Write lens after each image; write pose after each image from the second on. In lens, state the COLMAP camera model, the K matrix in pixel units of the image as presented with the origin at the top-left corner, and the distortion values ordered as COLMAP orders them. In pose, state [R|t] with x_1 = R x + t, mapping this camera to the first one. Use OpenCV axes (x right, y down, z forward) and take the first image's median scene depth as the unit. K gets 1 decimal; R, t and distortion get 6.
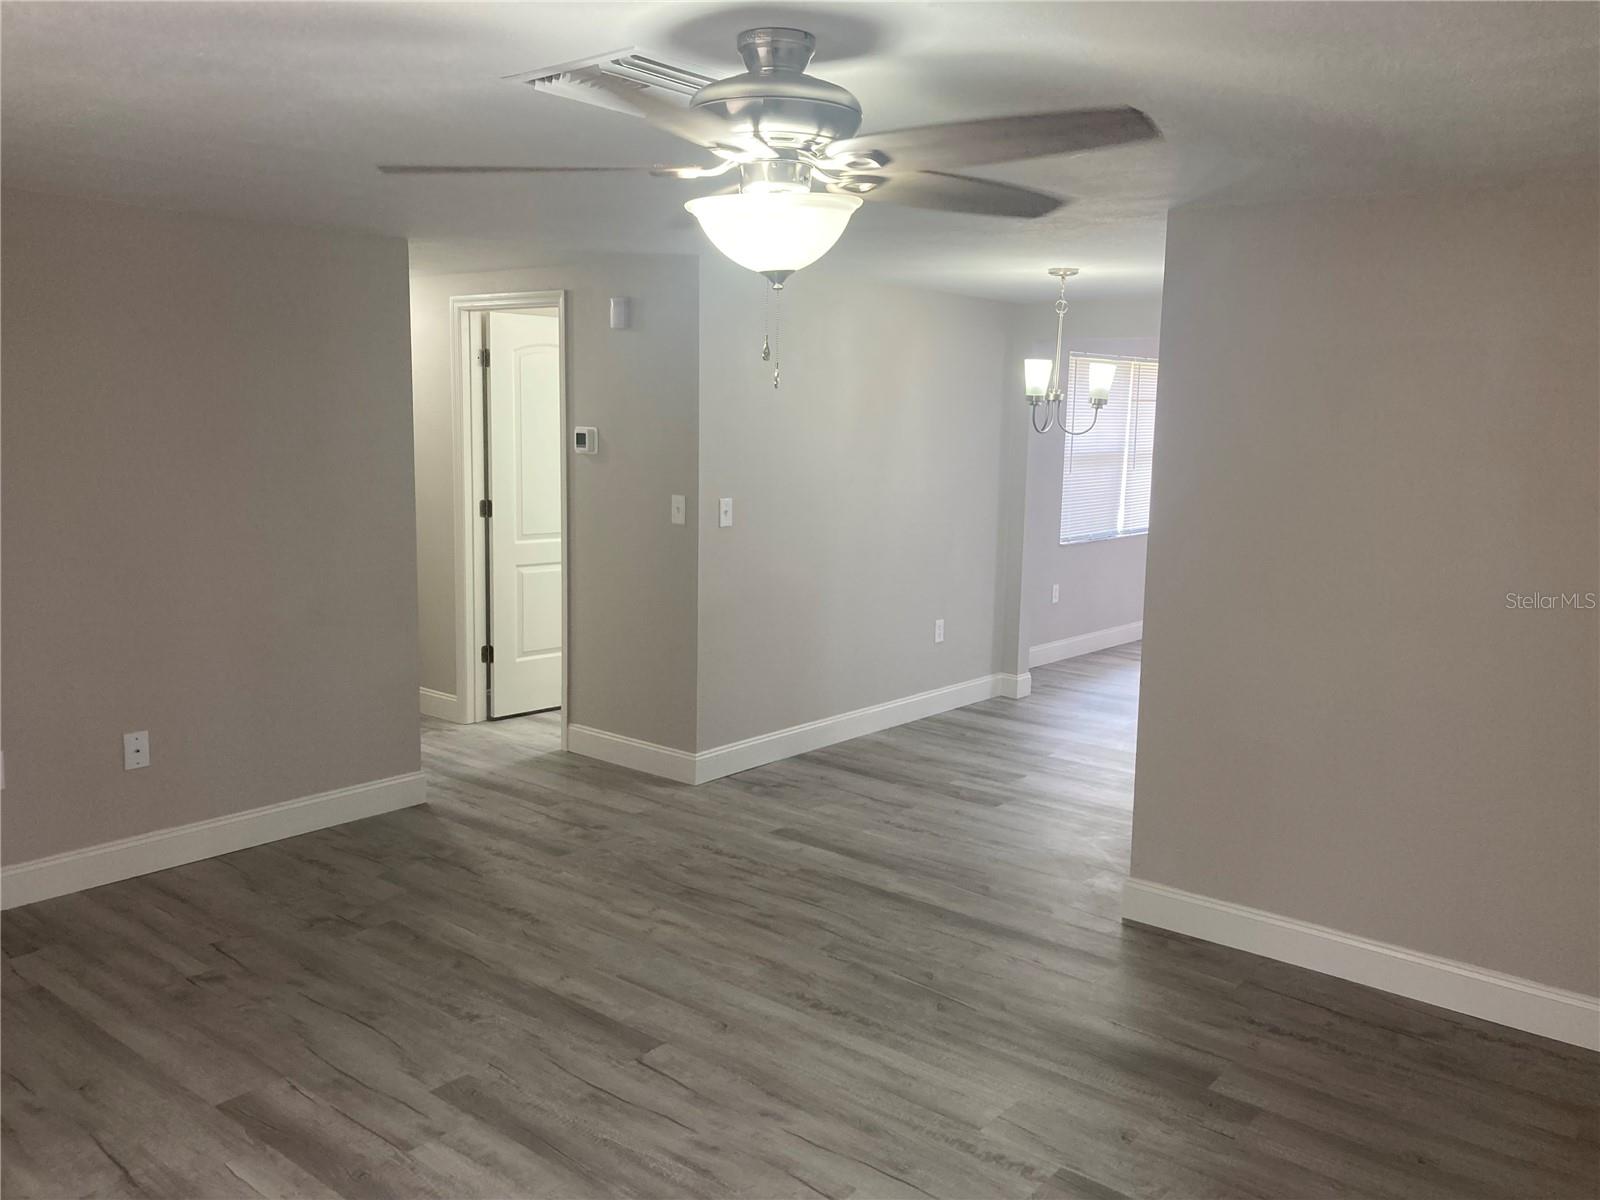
lens RADIAL K [[1286.5, 0, 803.6], [0, 1286.5, 595.0], [0, 0, 1]] dist [0.006178, 0.007537]
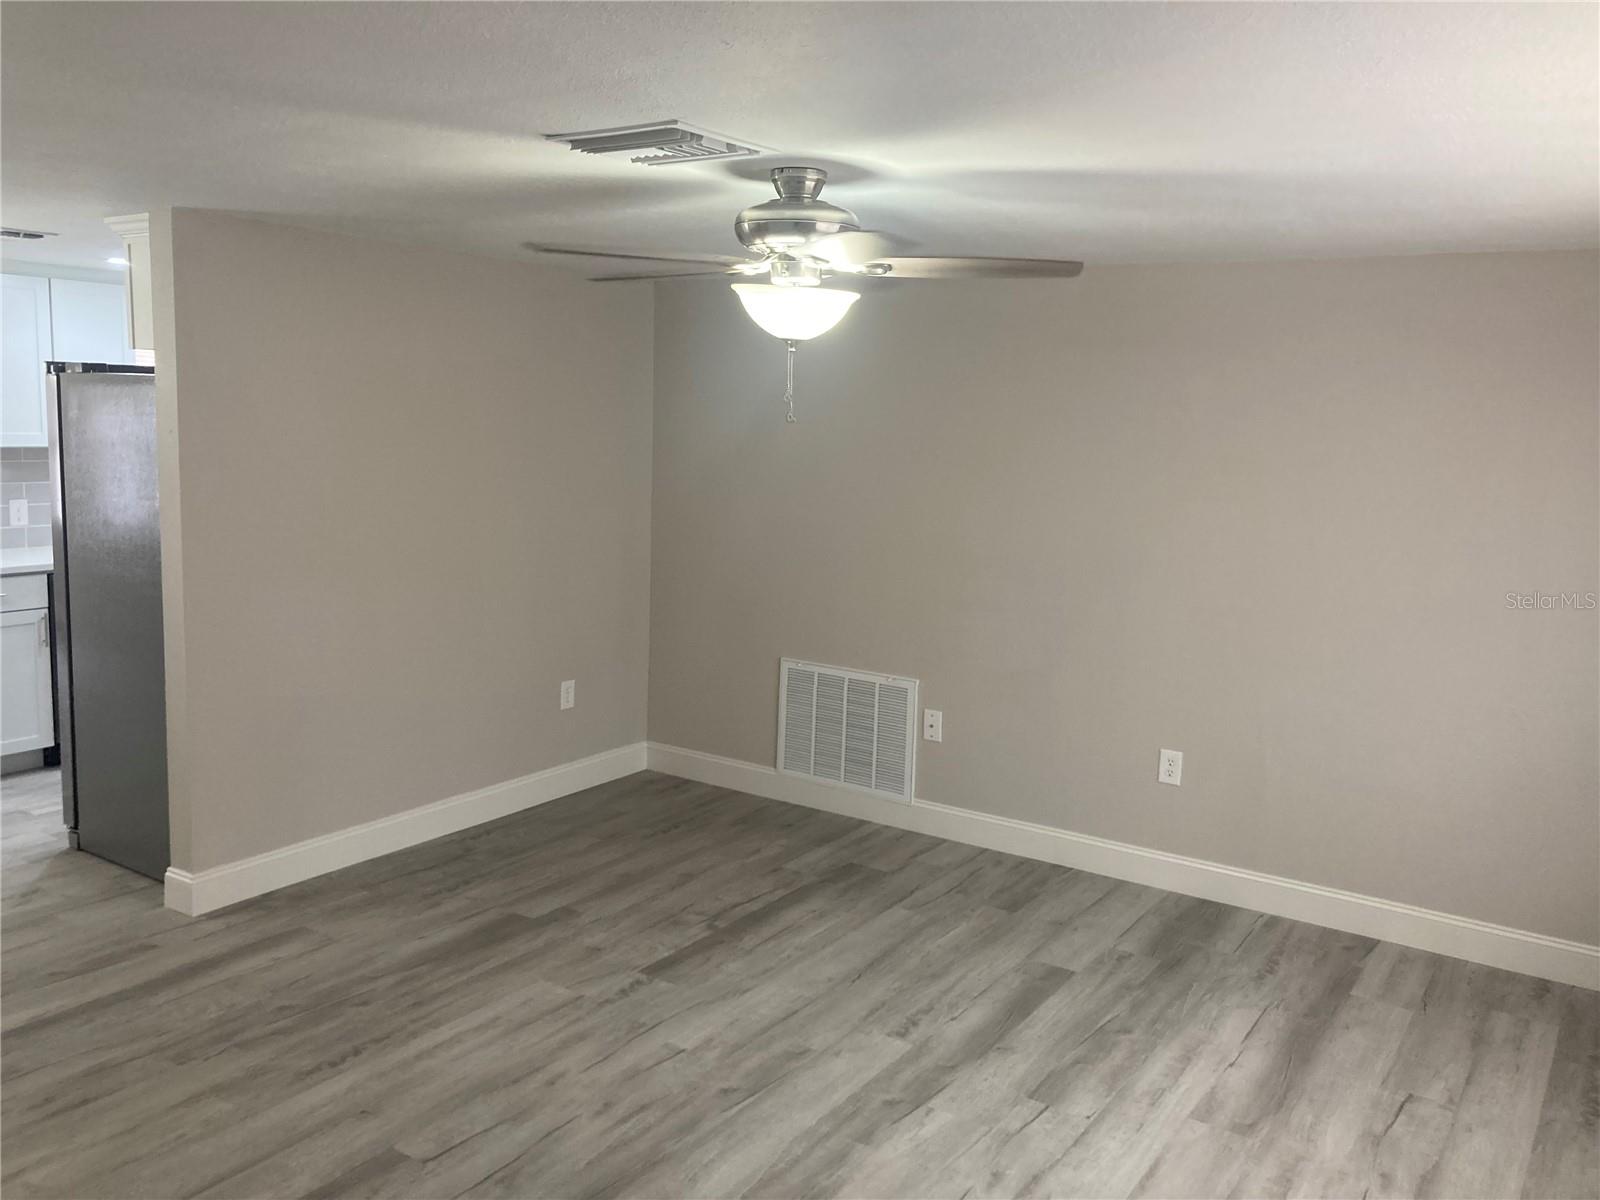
lens RADIAL K [[1317.3, 0, 803.1], [0, 1317.3, 589.8], [0, 0, 1]] dist [0.034137, -0.038209]
pose [[-0.097129, -0.154880, 0.983147, -0.973230], [0.115079, 0.979445, 0.165666, -0.140266], [-0.988596, 0.129230, -0.077309, 0.758061]]
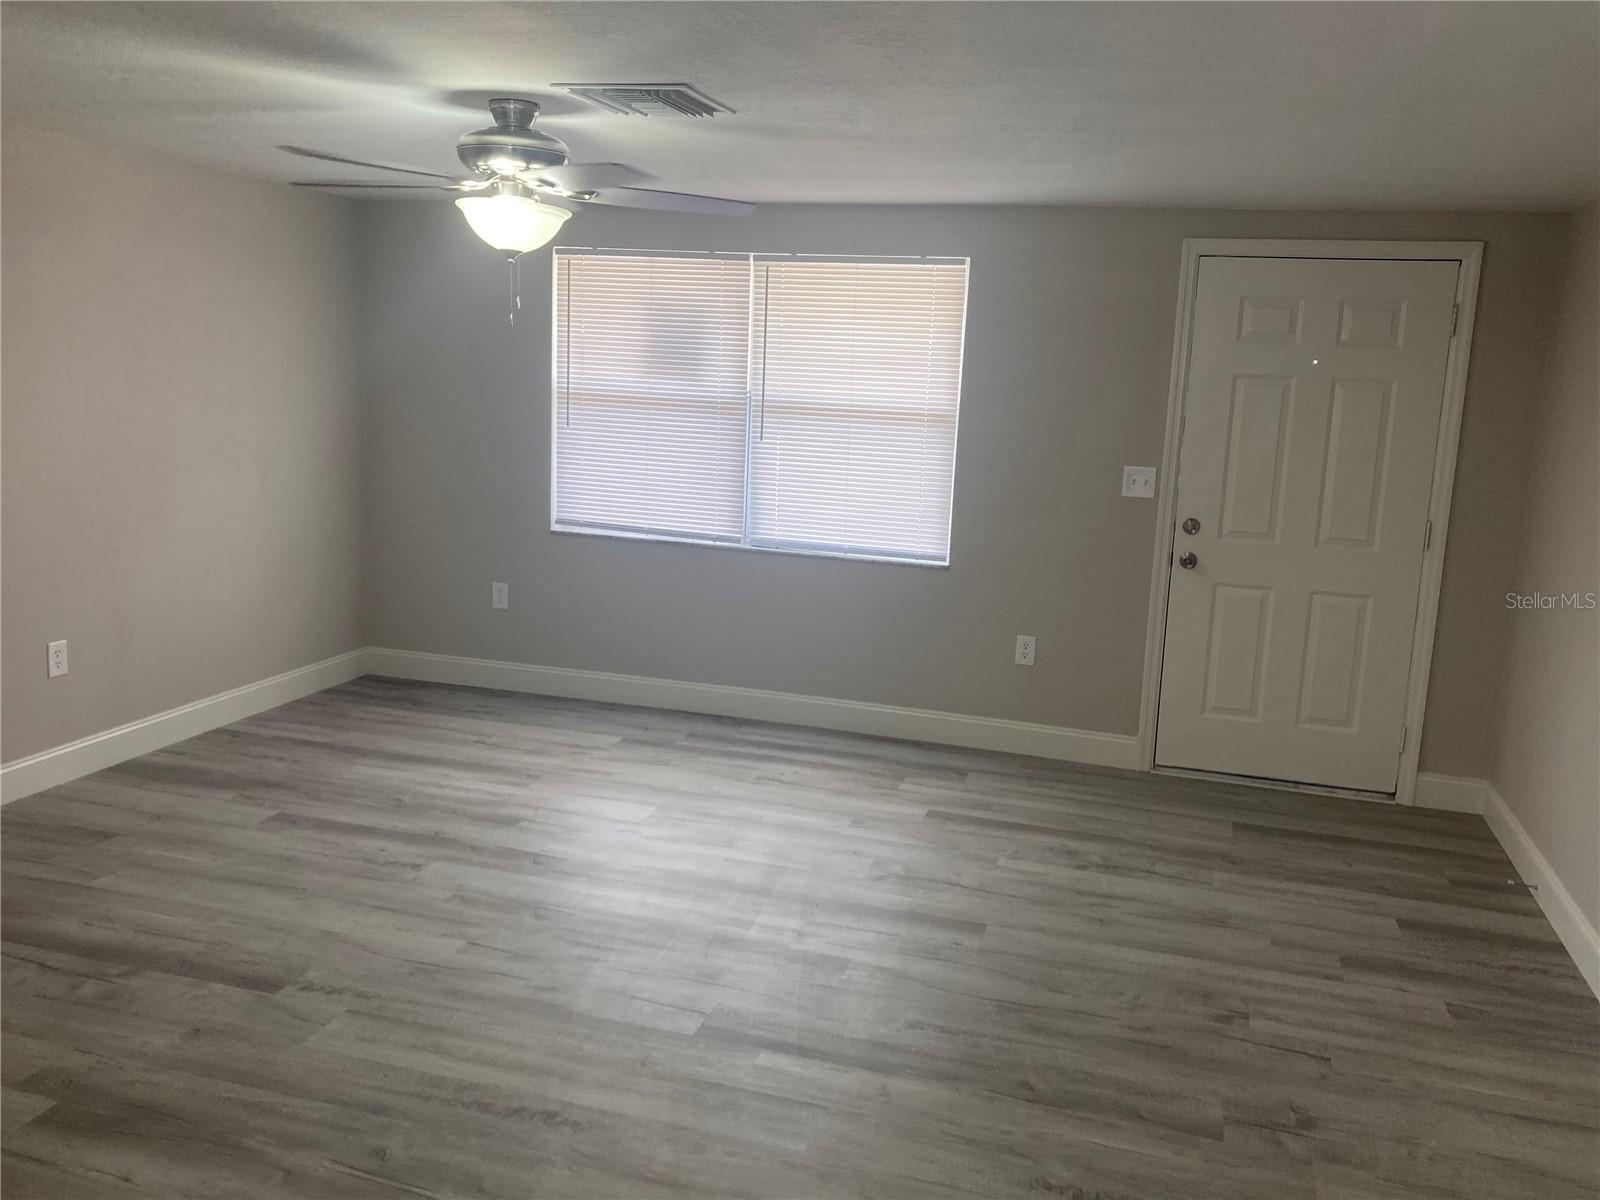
lens RADIAL K [[1304.8, 0, 799.9], [0, 1304.8, 592.0], [0, 0, 1]] dist [0.044569, -0.006425]
pose [[-0.921339, 0.014067, -0.388505, 0.189328], [-0.114449, 0.945243, 0.305642, -0.259020], [0.371531, 0.326064, -0.869280, 1.780973]]
